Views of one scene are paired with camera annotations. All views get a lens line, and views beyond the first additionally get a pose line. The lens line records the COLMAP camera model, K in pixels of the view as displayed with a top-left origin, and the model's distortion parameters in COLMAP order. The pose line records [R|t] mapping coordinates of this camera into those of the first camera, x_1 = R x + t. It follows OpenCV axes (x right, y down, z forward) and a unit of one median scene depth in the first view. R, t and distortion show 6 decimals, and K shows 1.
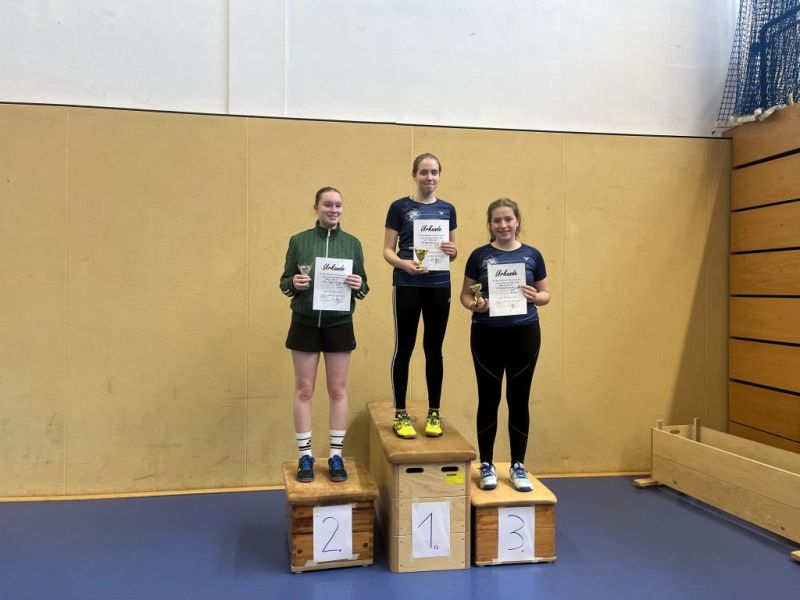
lens RADIAL K [[615.3, 0, 404.8], [0, 615.3, 288.9], [0, 0, 1]] dist [0.082271, -0.114316]
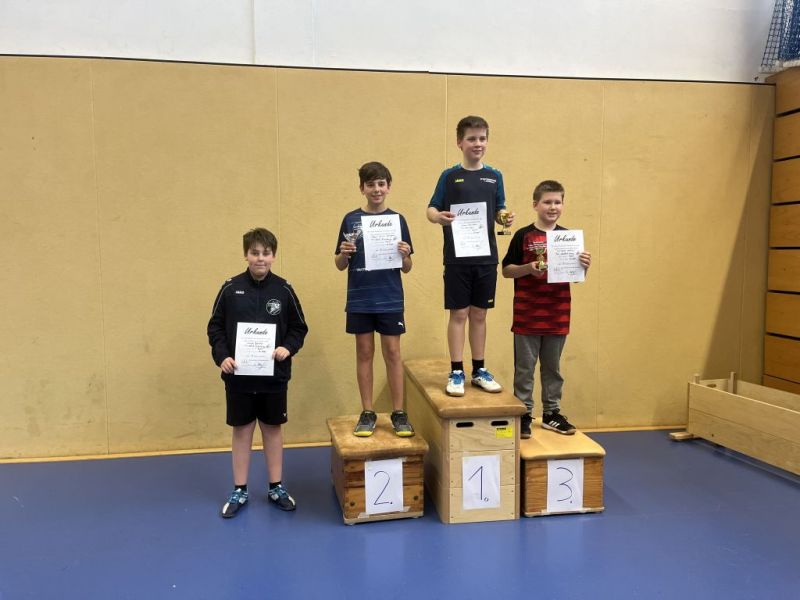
lens RADIAL K [[615.3, 0, 404.5], [0, 615.3, 301.3], [0, 0, 1]] dist [0.082271, -0.114316]
pose [[0.999904, -0.012085, -0.006820, -0.052669], [0.012590, 0.996743, 0.079651, 0.009634], [0.005835, -0.079729, 0.996799, 0.014705]]
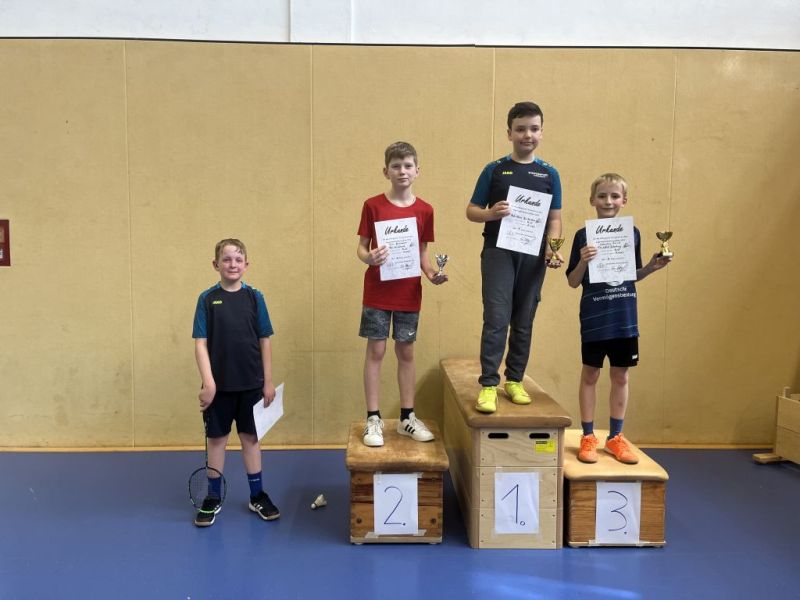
lens RADIAL K [[615.3, 0, 394.0], [0, 615.3, 291.2], [0, 0, 1]] dist [0.082271, -0.114316]
pose [[0.991554, 0.005685, -0.129570, -0.012895], [0.002635, 0.997949, 0.063954, 0.025092], [0.129668, -0.063755, 0.989506, 0.097593]]
